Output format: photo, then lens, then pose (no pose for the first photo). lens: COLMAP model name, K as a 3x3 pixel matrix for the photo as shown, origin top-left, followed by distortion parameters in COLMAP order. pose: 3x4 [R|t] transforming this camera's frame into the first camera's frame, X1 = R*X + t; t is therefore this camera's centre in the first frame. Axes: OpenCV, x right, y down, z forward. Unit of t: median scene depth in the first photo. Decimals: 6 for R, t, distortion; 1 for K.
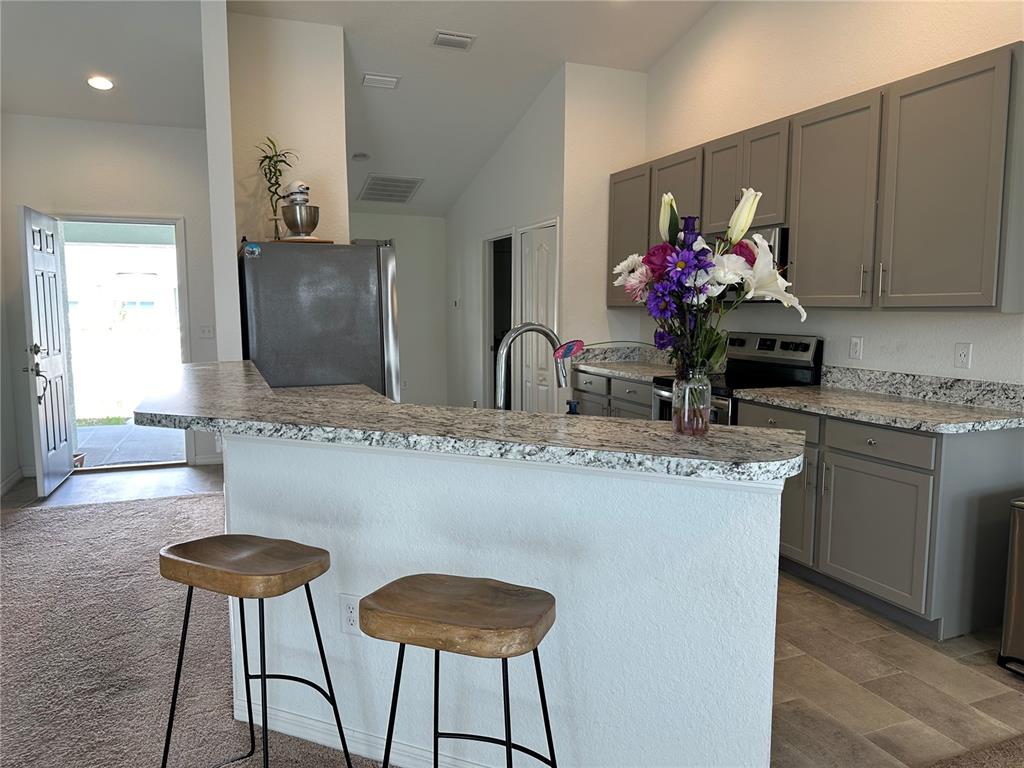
lens RADIAL K [[719.4, 0, 517.1], [0, 719.4, 383.5], [0, 0, 1]] dist [0.076197, -0.104168]
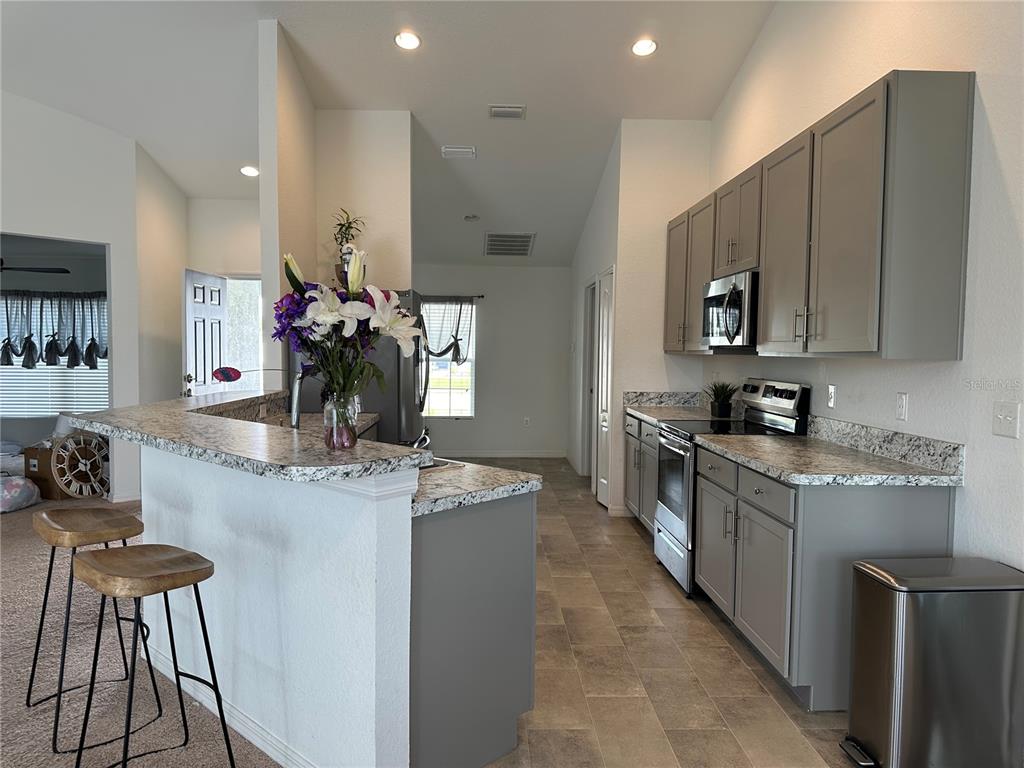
lens RADIAL K [[719.4, 0, 510.2], [0, 719.4, 387.3], [0, 0, 1]] dist [0.076197, -0.104168]
pose [[0.937666, 0.029169, -0.346313, 0.456837], [-0.049384, 0.997543, -0.049691, 0.006783], [0.344012, 0.063696, 0.936802, -0.019936]]
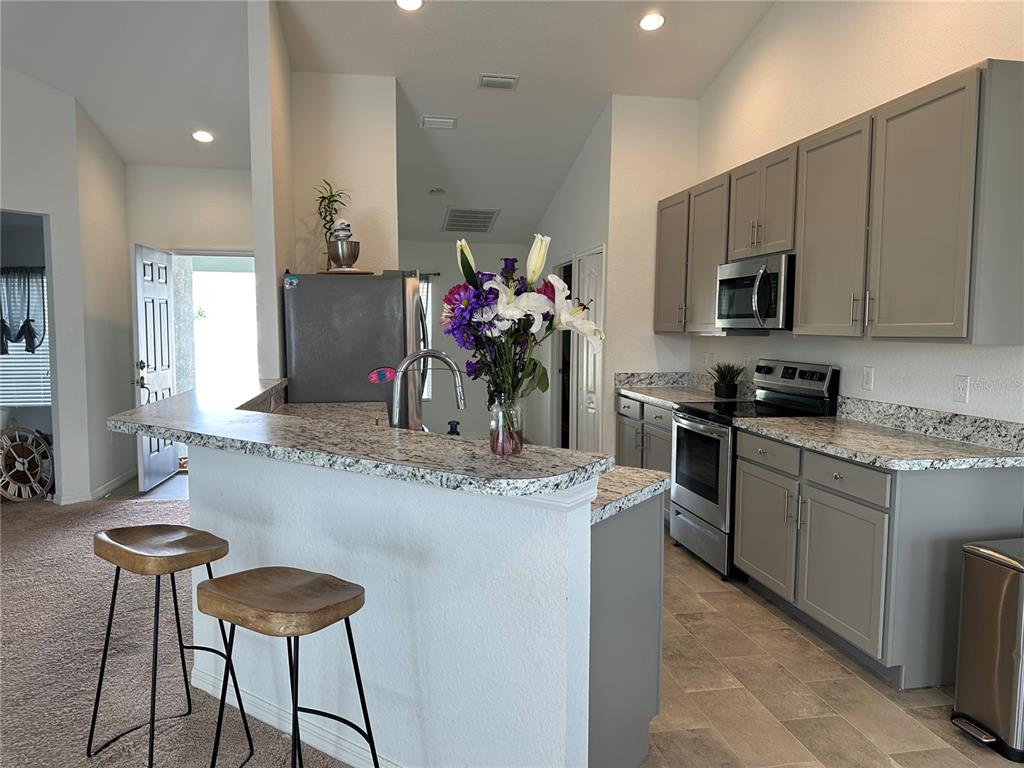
lens RADIAL K [[719.4, 0, 511.5], [0, 719.4, 386.1], [0, 0, 1]] dist [0.076197, -0.104168]
pose [[0.978223, 0.022713, -0.206308, 0.233618], [-0.028060, 0.999341, -0.023029, -0.004257], [0.205649, 0.028316, 0.978216, -0.034798]]
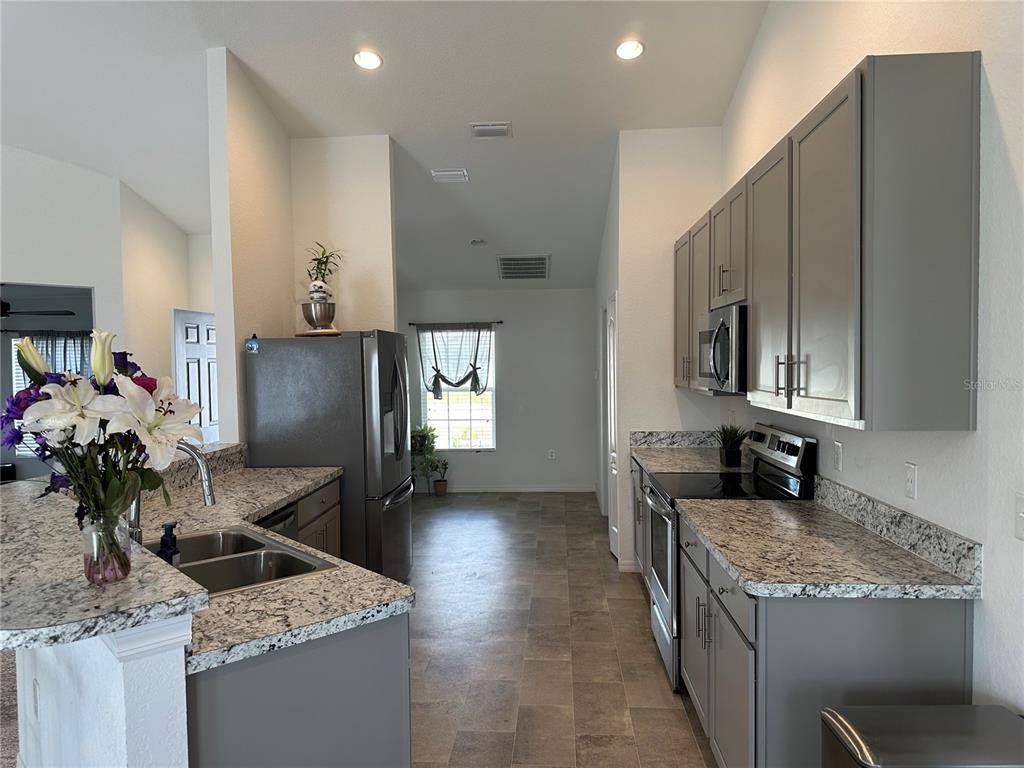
lens RADIAL K [[719.4, 0, 510.6], [0, 719.4, 387.2], [0, 0, 1]] dist [0.076197, -0.104168]
pose [[0.898575, 0.004102, -0.438800, 0.559089], [-0.034836, 0.997467, -0.062011, -0.070185], [0.437435, 0.071008, 0.896442, 0.179028]]
